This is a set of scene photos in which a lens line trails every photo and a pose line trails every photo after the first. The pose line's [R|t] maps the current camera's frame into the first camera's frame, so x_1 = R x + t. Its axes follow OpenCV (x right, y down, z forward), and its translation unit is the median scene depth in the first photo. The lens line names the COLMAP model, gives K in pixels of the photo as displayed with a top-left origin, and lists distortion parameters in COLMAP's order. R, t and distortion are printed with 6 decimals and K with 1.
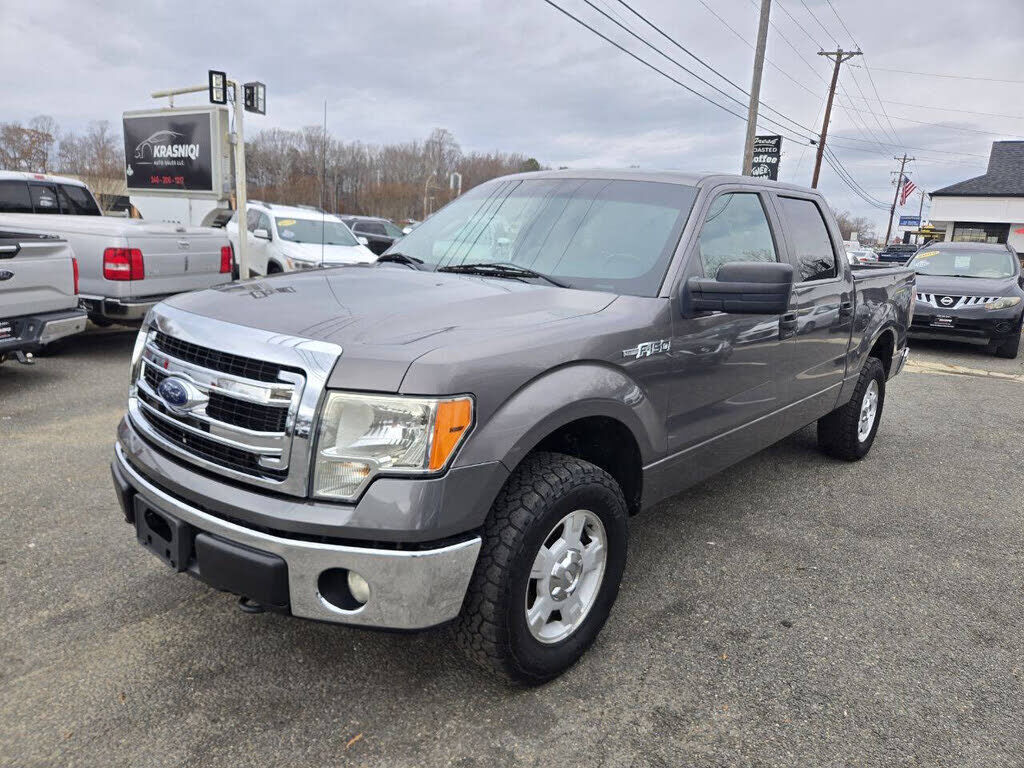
lens RADIAL K [[706.0, 0, 512.0], [0, 706.0, 384.0], [0, 0, 1]] dist [0.044964, -0.007367]
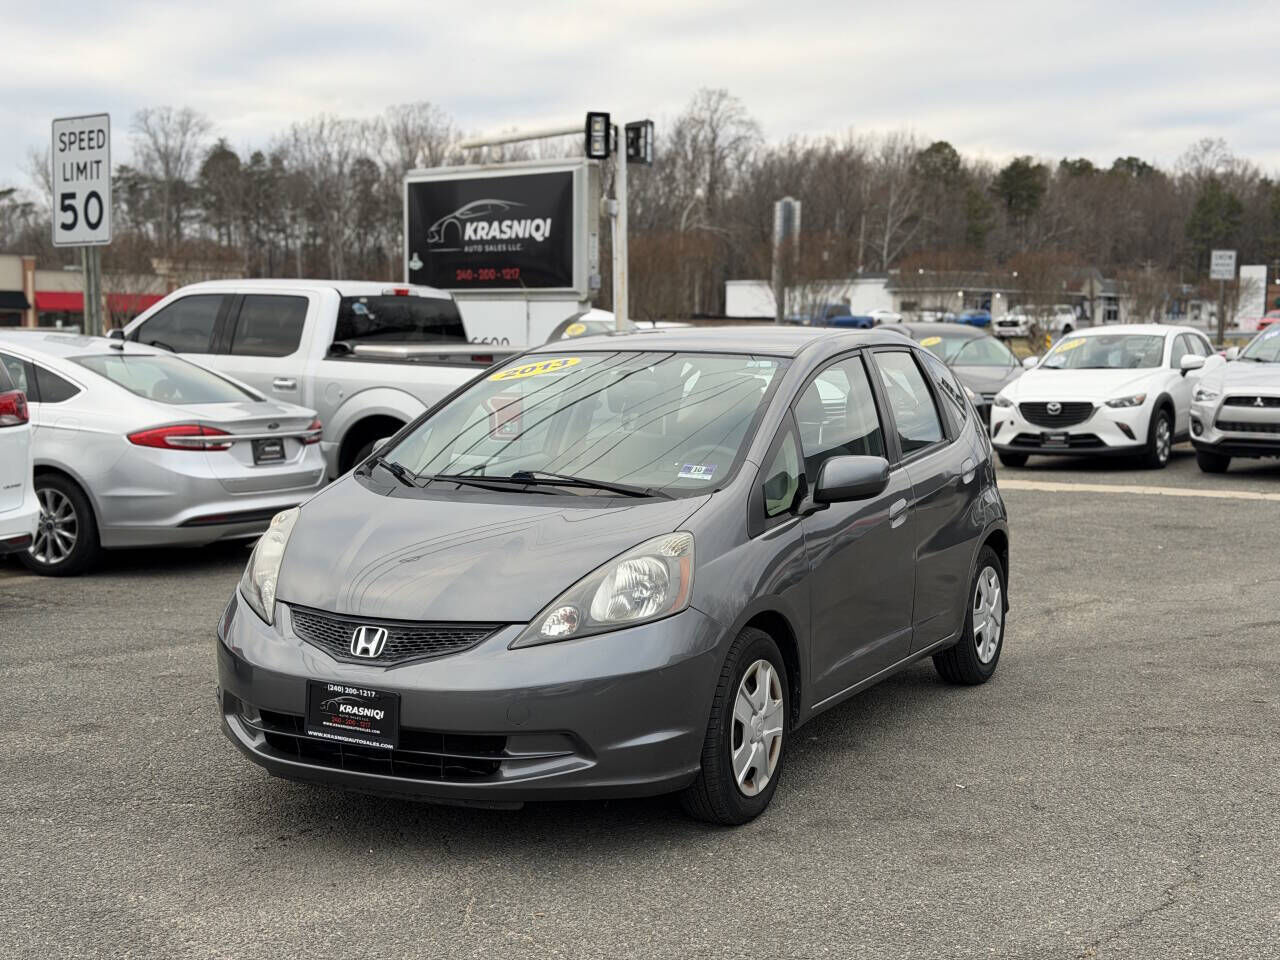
lens RADIAL K [[1872.2, 0, 610.6], [0, 1872.2, 499.1], [0, 0, 1]] dist [0.200973, -0.368211]
pose [[0.989239, -0.037805, -0.141342, -0.139615], [0.020231, 0.992105, -0.123770, 0.116417], [0.144905, 0.119578, 0.982193, -0.572928]]
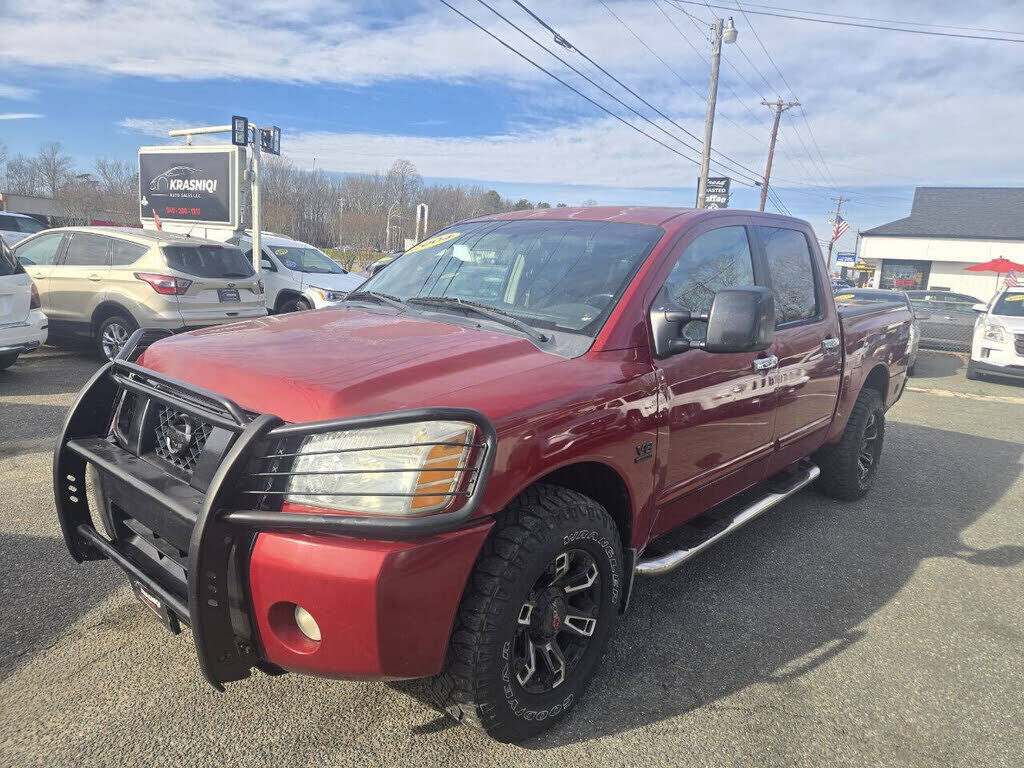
lens RADIAL K [[704.2, 0, 523.6], [0, 704.2, 375.3], [0, 0, 1]] dist [0.060405, -0.000142]
pose [[0.997165, 0.001938, 0.075223, -0.044323], [0.001940, 0.998674, -0.051440, 0.021012], [-0.075223, 0.051440, 0.995839, -0.106275]]
